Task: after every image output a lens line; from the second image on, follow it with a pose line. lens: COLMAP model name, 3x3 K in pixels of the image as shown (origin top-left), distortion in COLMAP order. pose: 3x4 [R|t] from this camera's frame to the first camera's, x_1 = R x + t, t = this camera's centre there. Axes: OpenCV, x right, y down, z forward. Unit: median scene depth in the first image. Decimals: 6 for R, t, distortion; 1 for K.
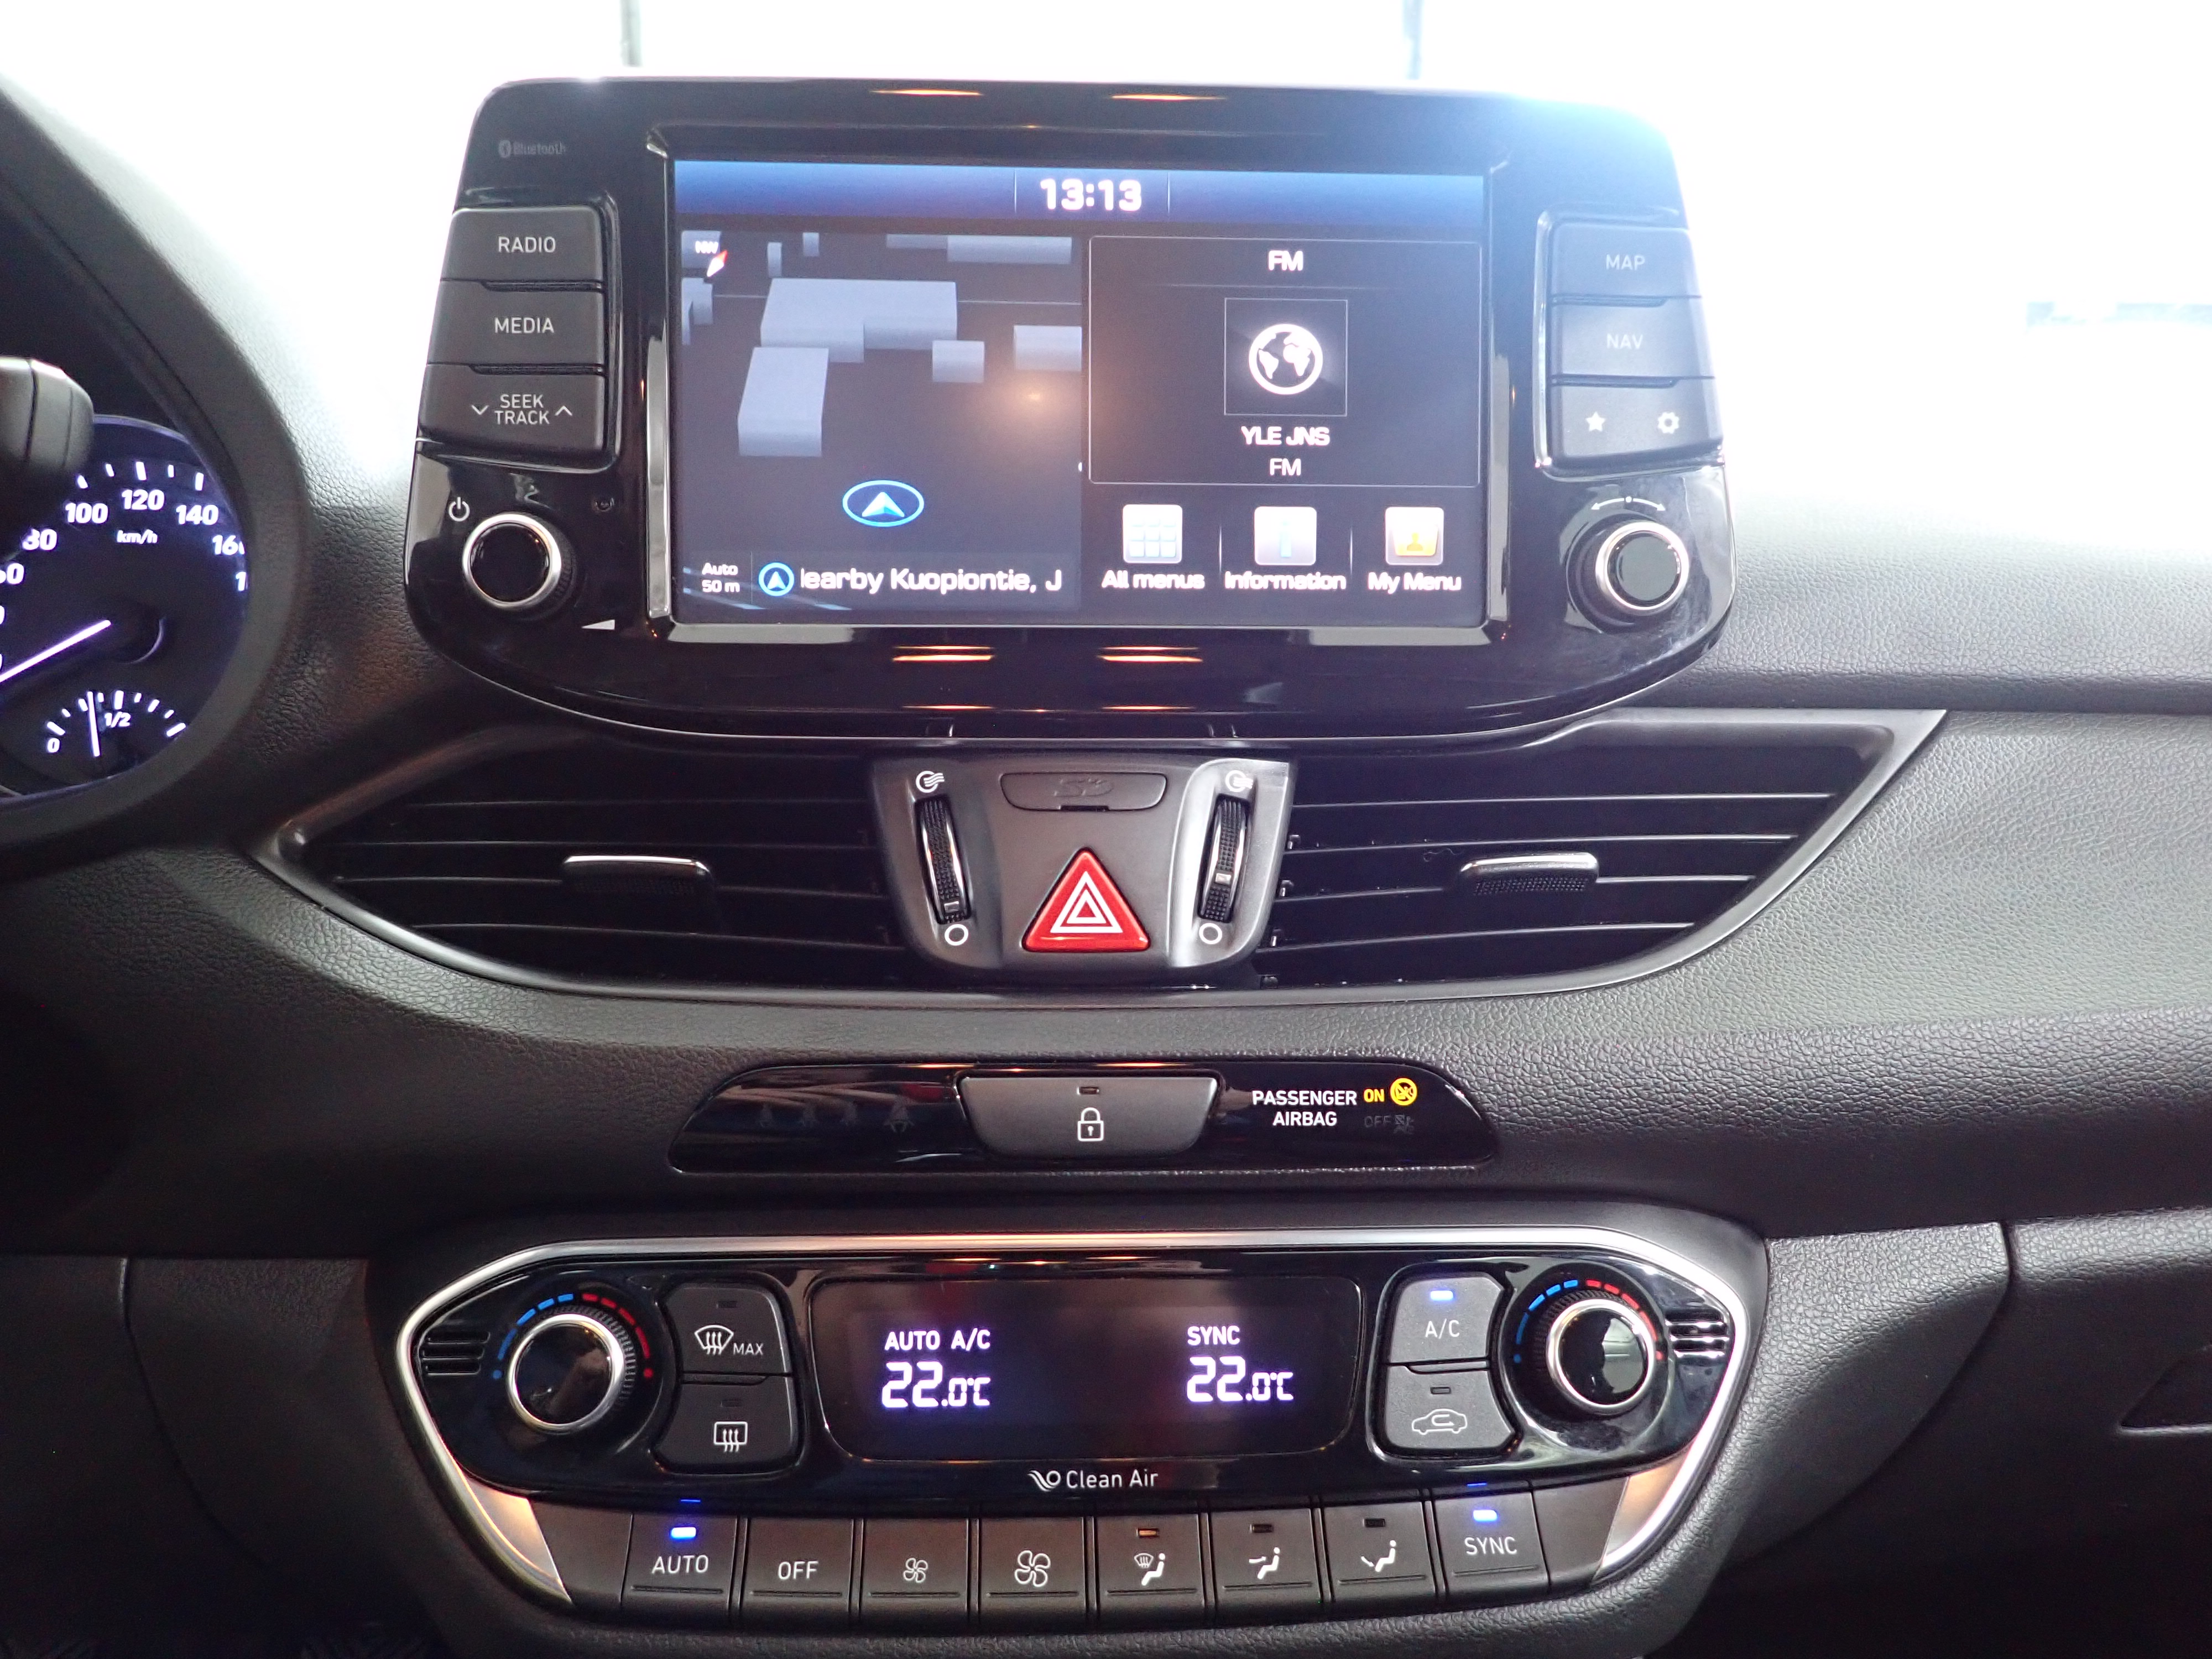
lens RADIAL K [[1621.6, 0, 1106.0], [0, 1621.6, 829.5], [0, 0, 1]] dist [0.005378, -0.006087]
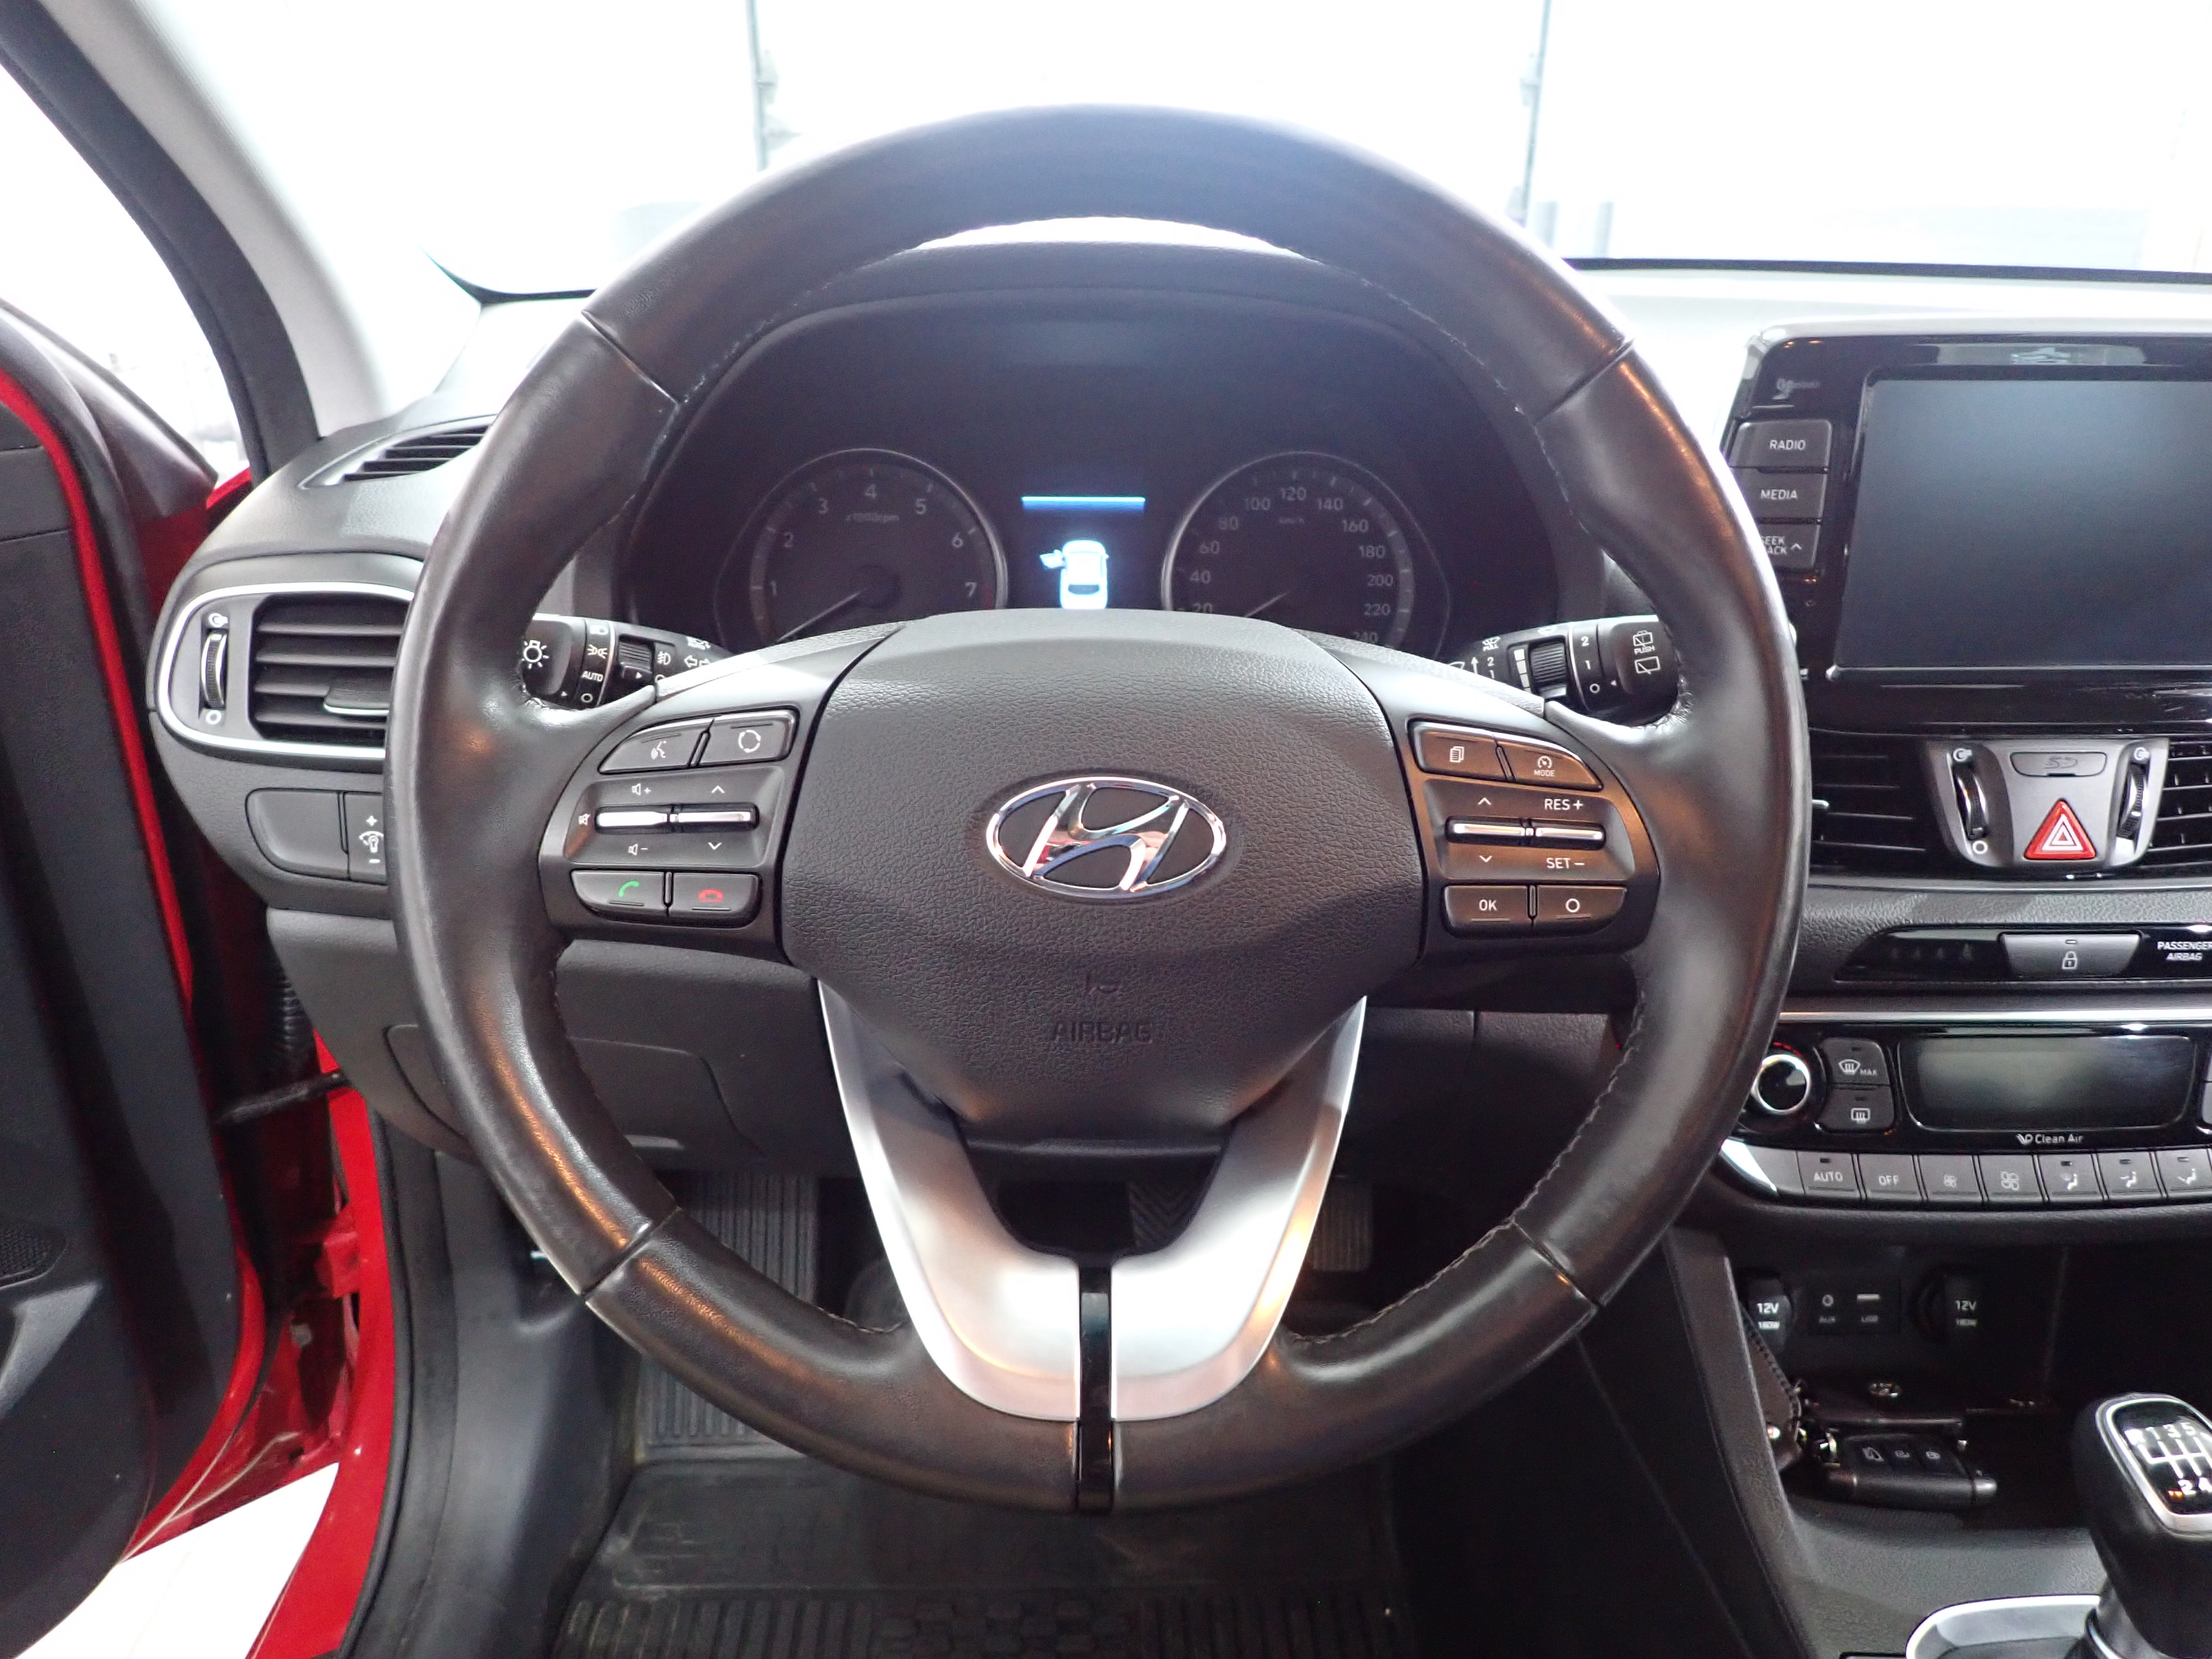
lens RADIAL K [[1621.6, 0, 1106.0], [0, 1621.6, 829.5], [0, 0, 1]] dist [0.005378, -0.006087]
pose [[0.999748, 0.009900, -0.020146, -1.034798], [-0.003914, 0.960619, 0.277842, -0.451444], [0.022103, -0.277693, 0.960415, -0.716502]]
